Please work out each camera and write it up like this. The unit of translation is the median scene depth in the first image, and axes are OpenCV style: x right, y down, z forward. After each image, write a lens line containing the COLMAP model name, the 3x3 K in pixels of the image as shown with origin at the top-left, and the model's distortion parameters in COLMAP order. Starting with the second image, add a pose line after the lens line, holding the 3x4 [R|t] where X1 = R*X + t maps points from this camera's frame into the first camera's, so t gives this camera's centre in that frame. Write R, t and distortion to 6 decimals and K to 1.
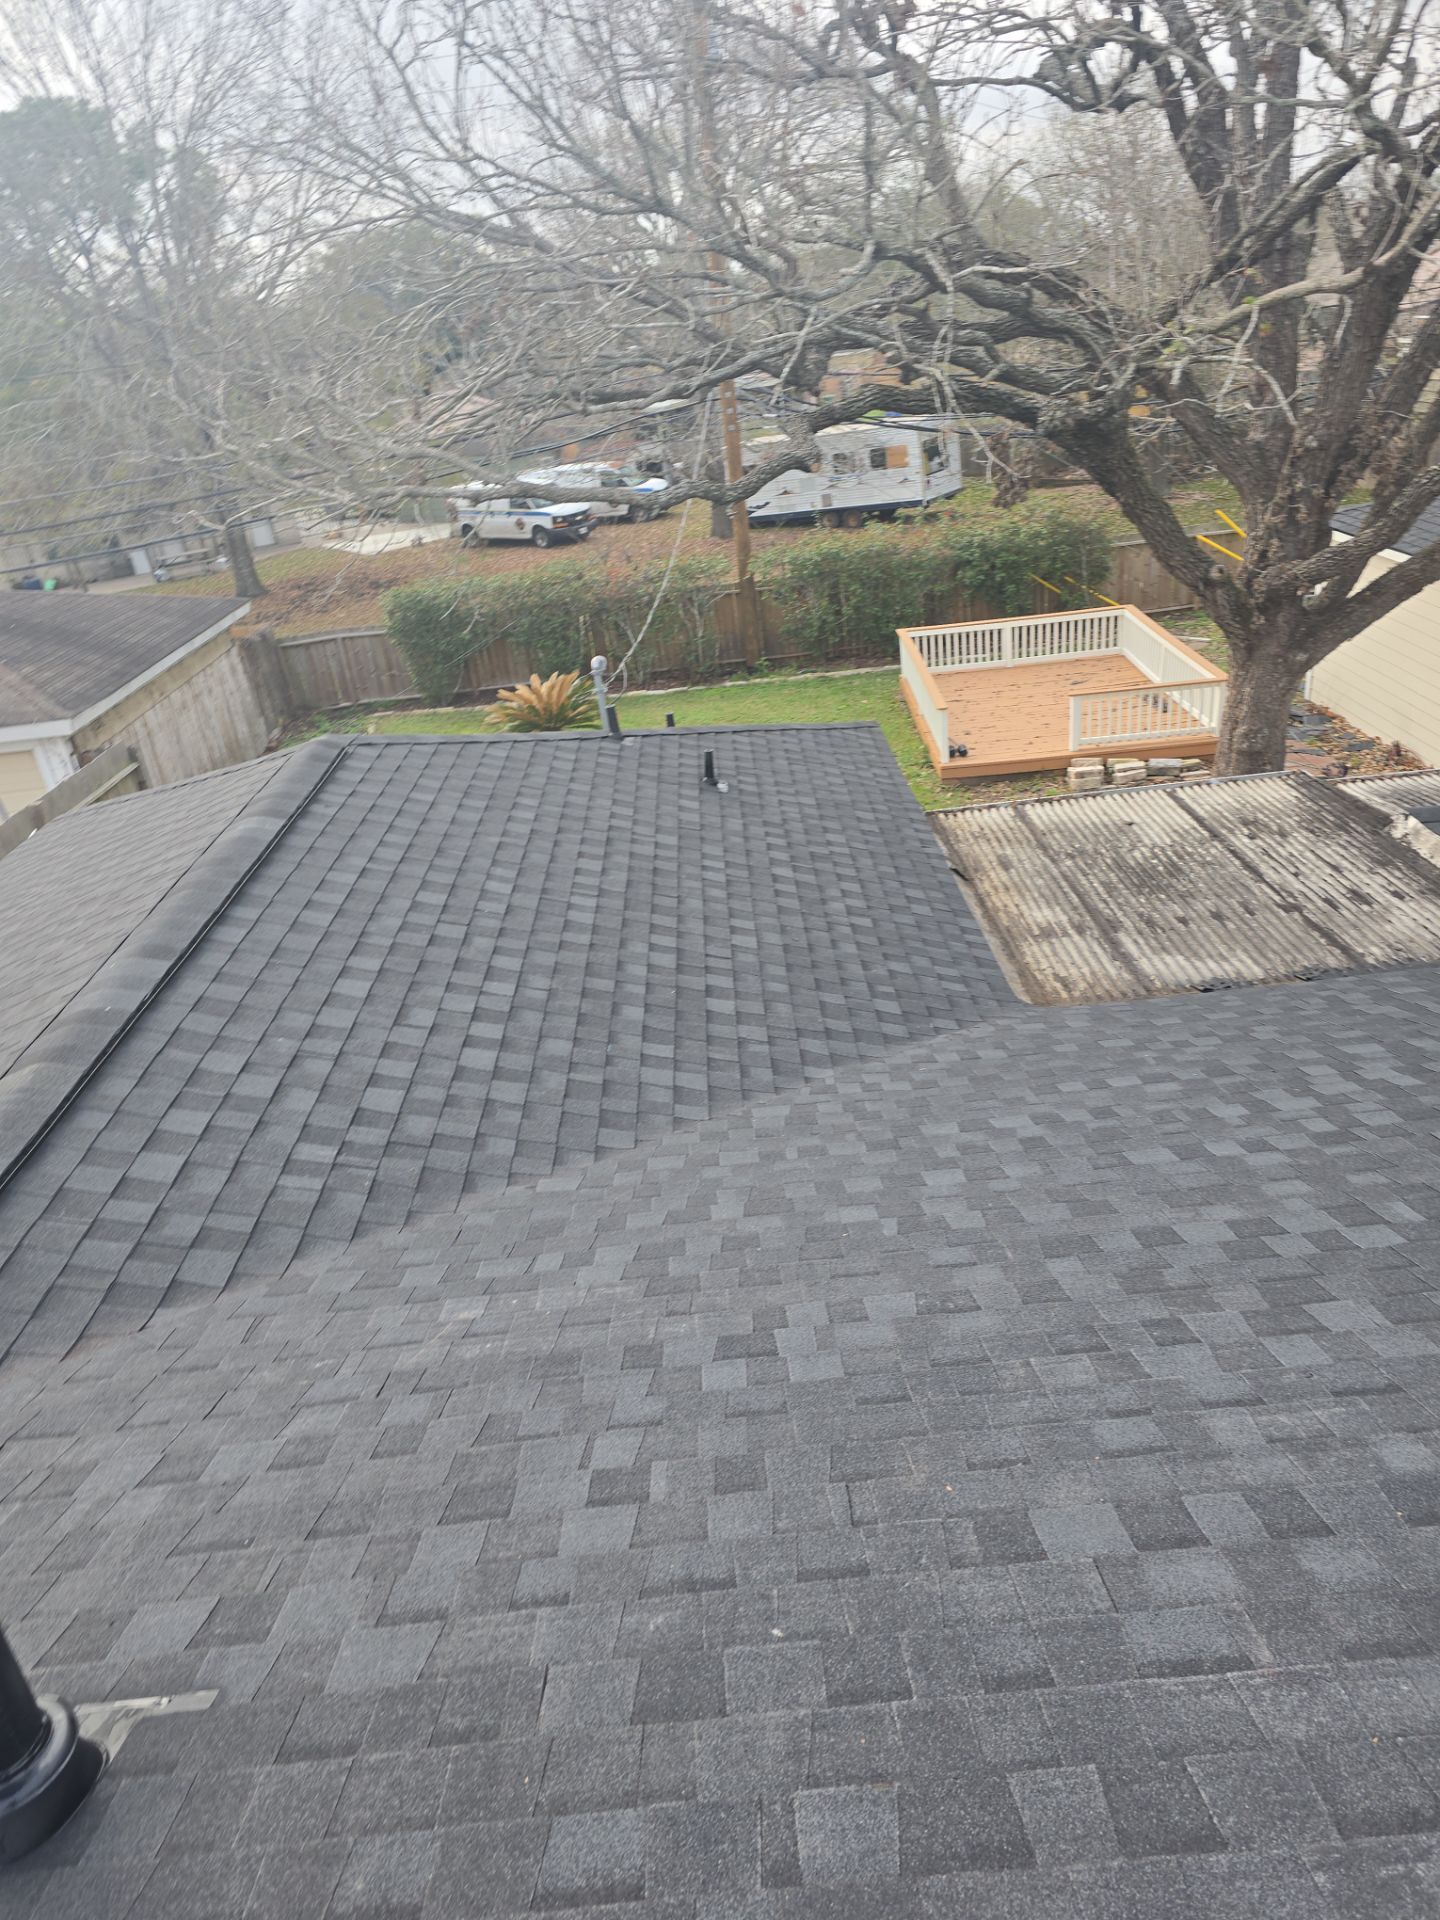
lens RADIAL K [[1289.3, 0, 727.3], [0, 1289.3, 952.0], [0, 0, 1]] dist [0.088944, -0.087245]
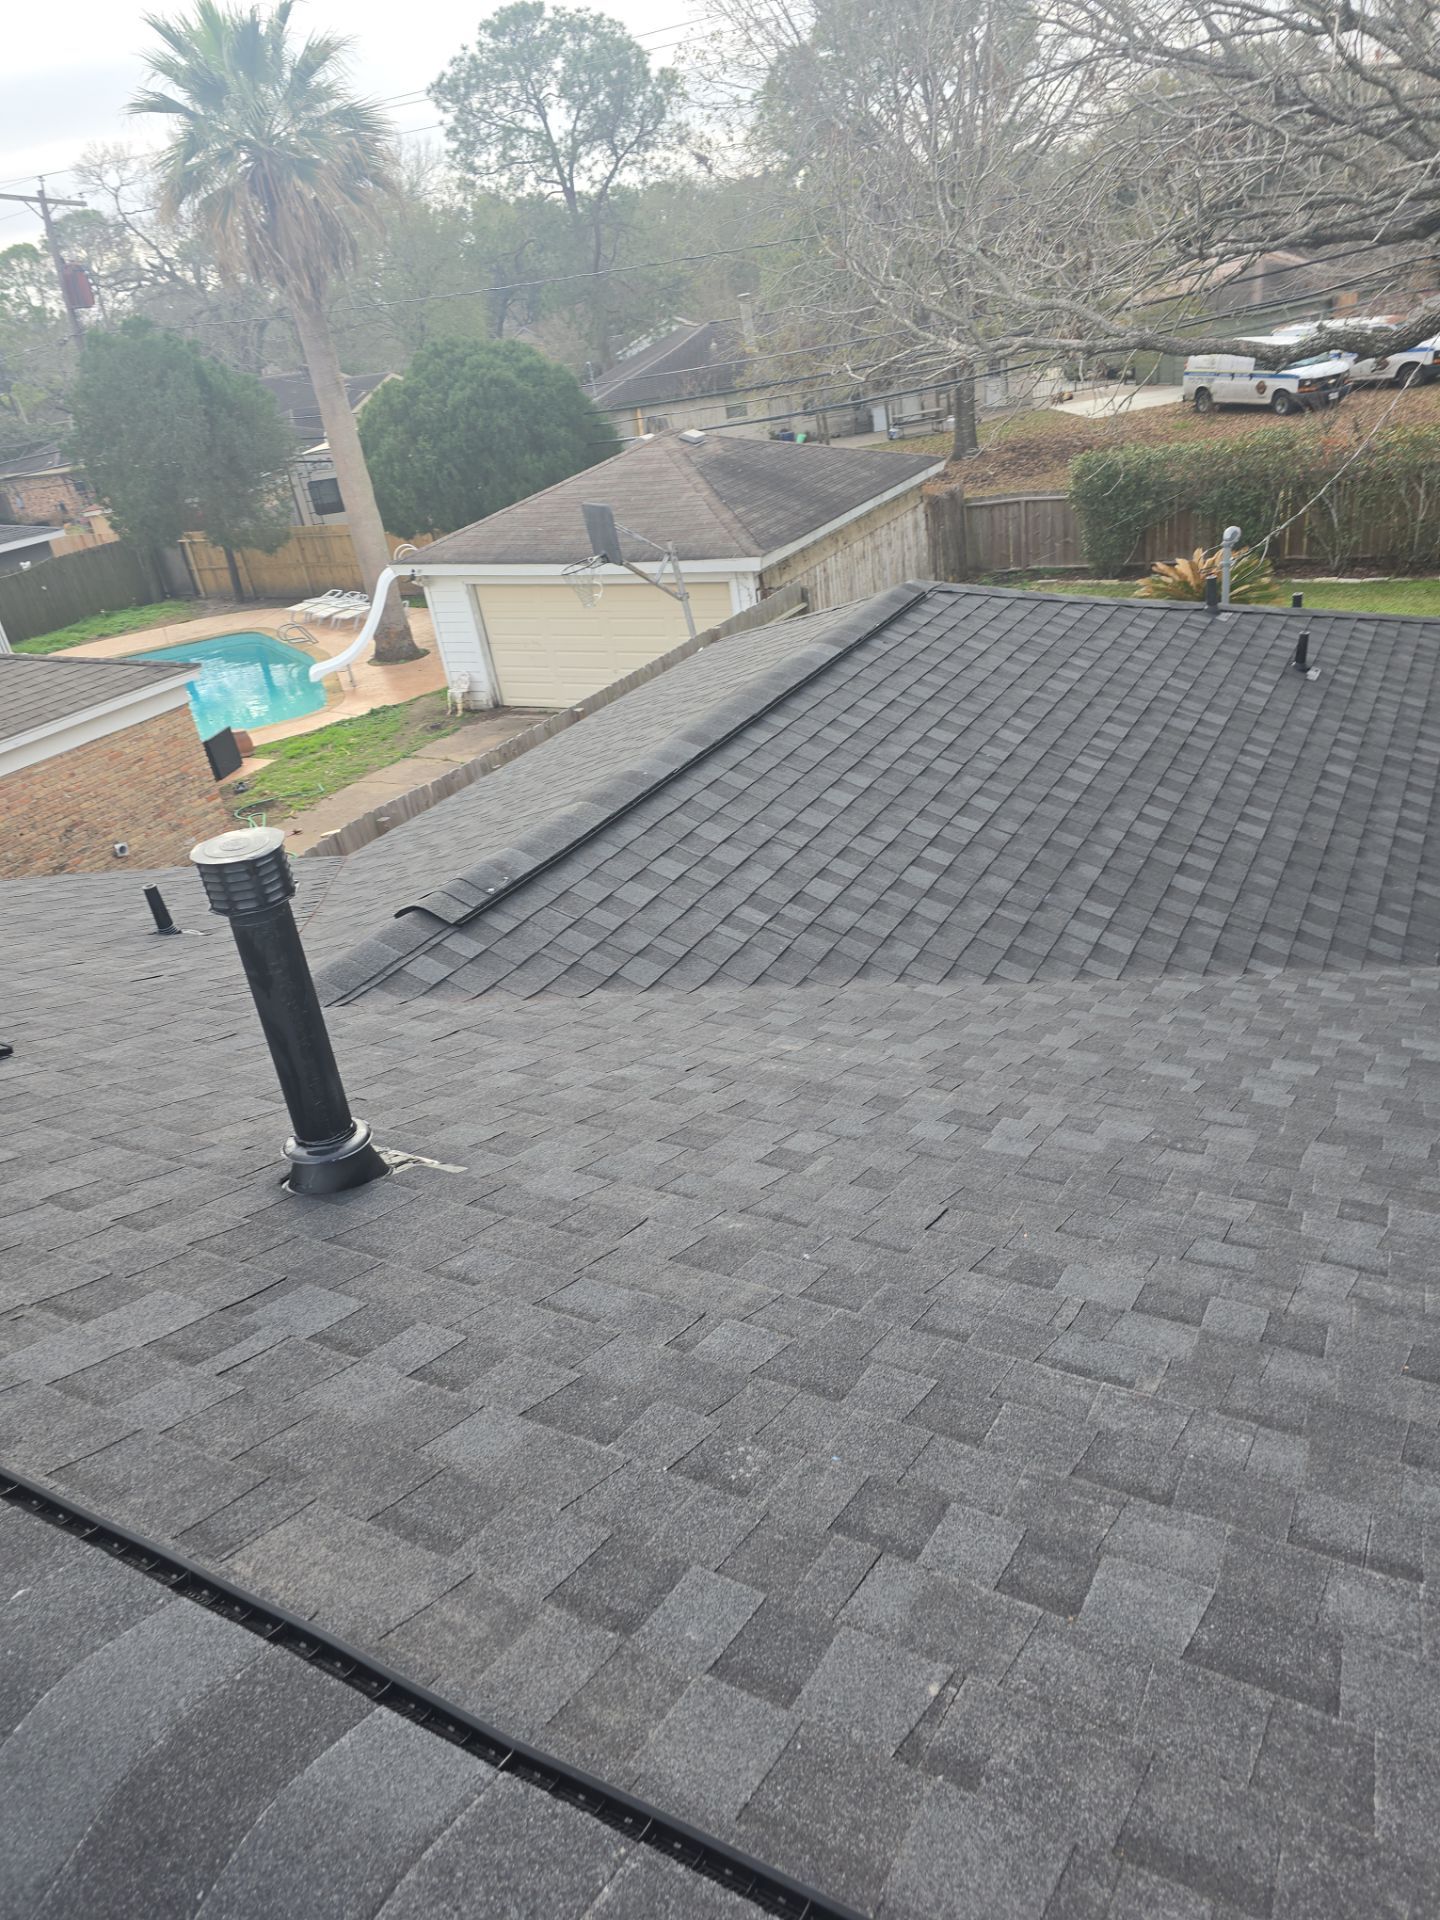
lens RADIAL K [[1299.2, 0, 721.5], [0, 1299.2, 939.3], [0, 0, 1]] dist [0.086307, -0.069860]
pose [[0.862968, 0.221179, -0.454276, 0.117310], [-0.184801, 0.974968, 0.123635, 0.019149], [0.470250, -0.022743, 0.882240, -0.037770]]
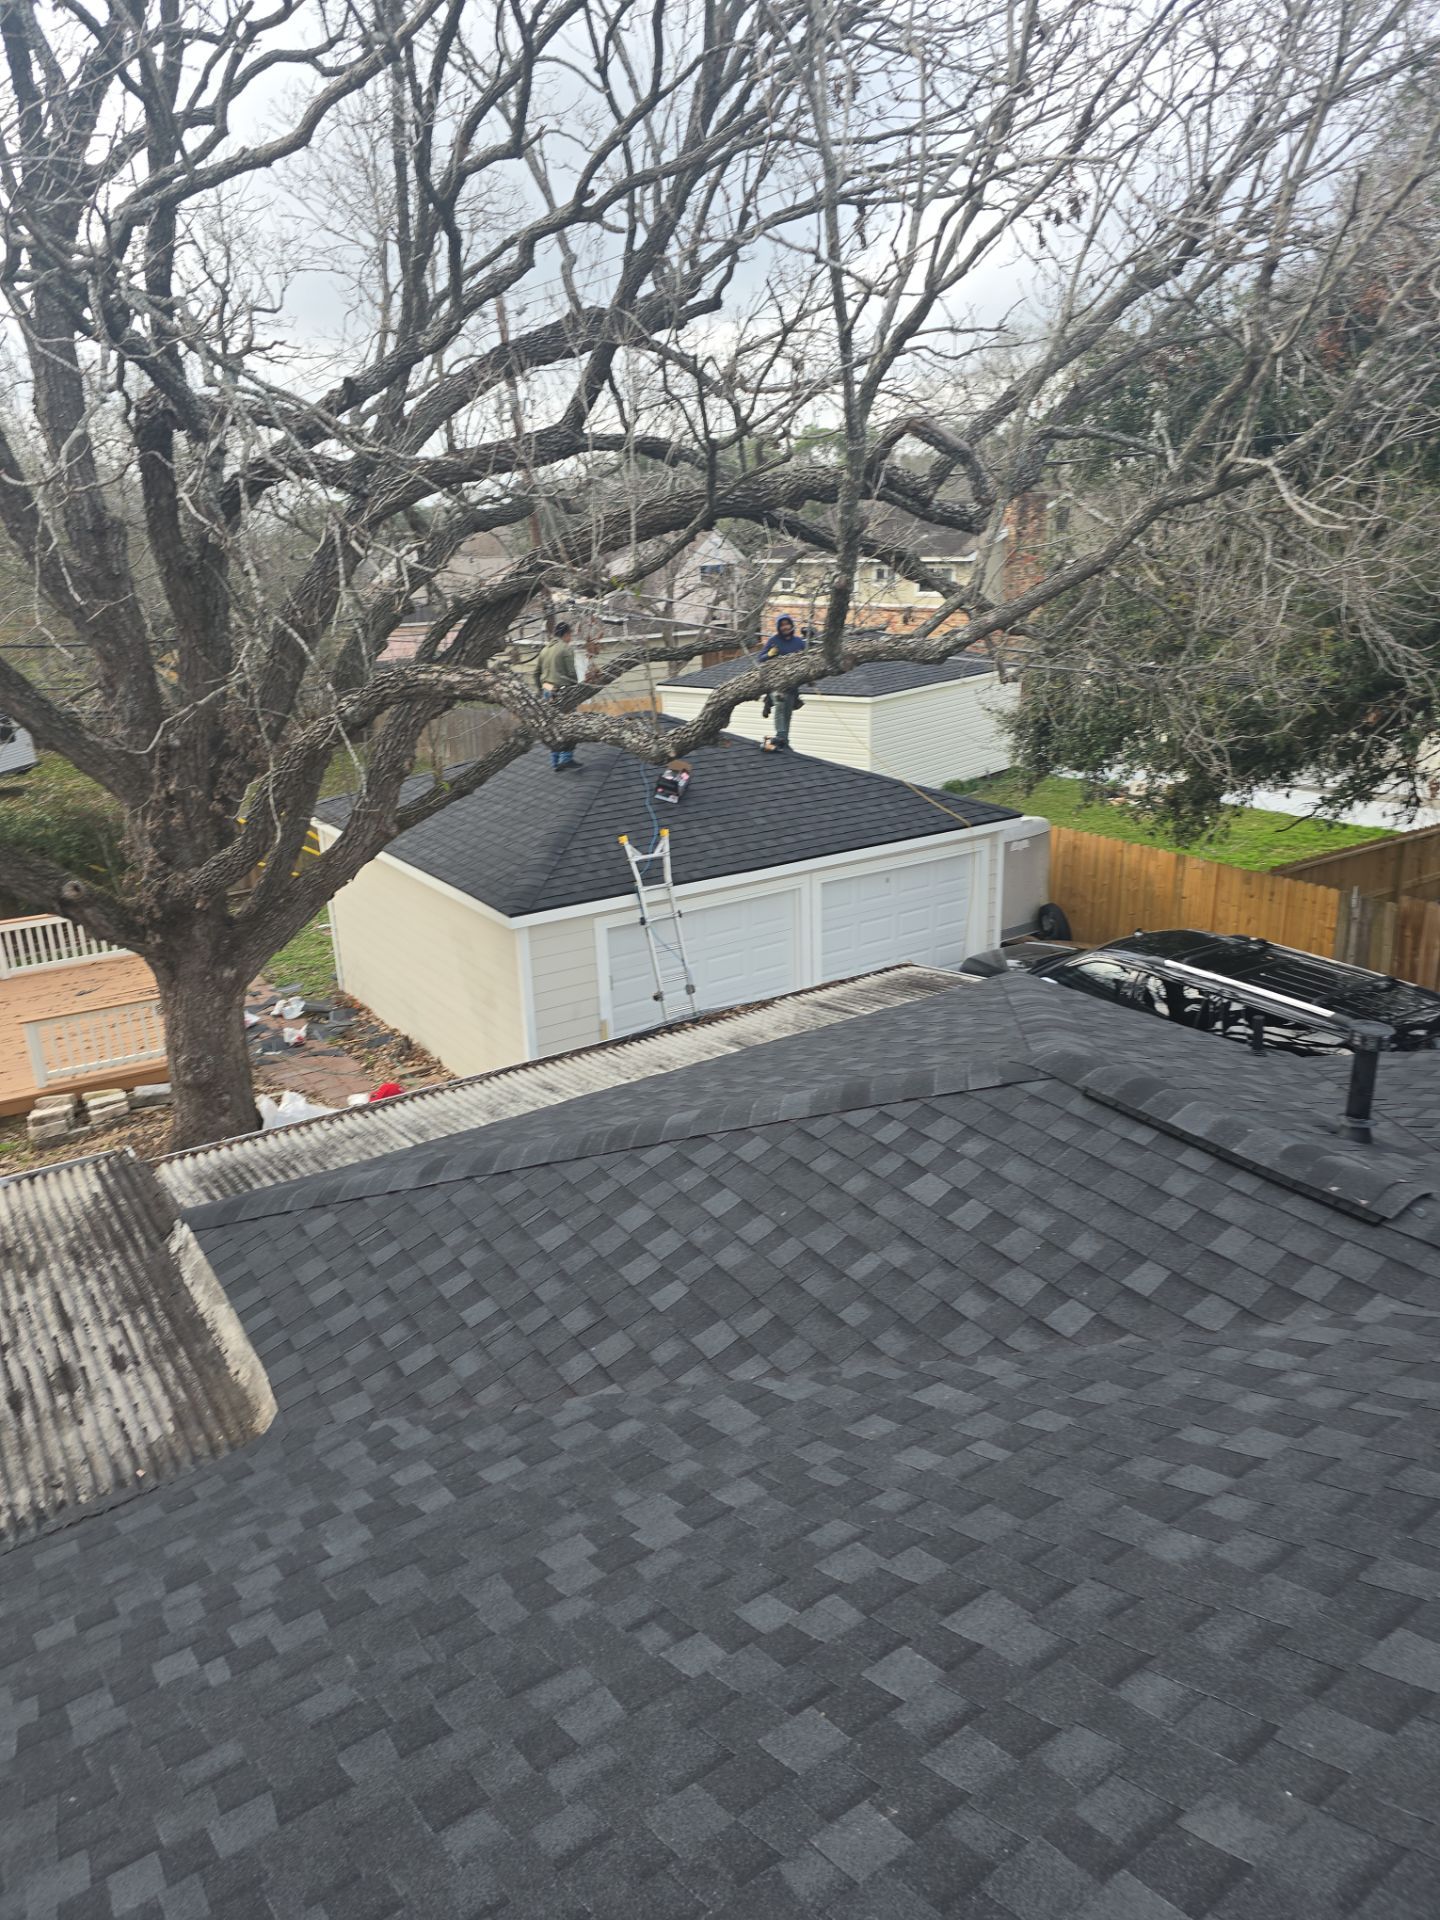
lens RADIAL K [[1300.6, 0, 739.4], [0, 1300.6, 957.8], [0, 0, 1]] dist [0.074510, -0.078389]
pose [[0.828918, -0.094398, 0.551348, 0.418971], [0.195404, 0.972428, -0.127285, -0.102157], [-0.524130, 0.213244, 0.824508, 0.186471]]
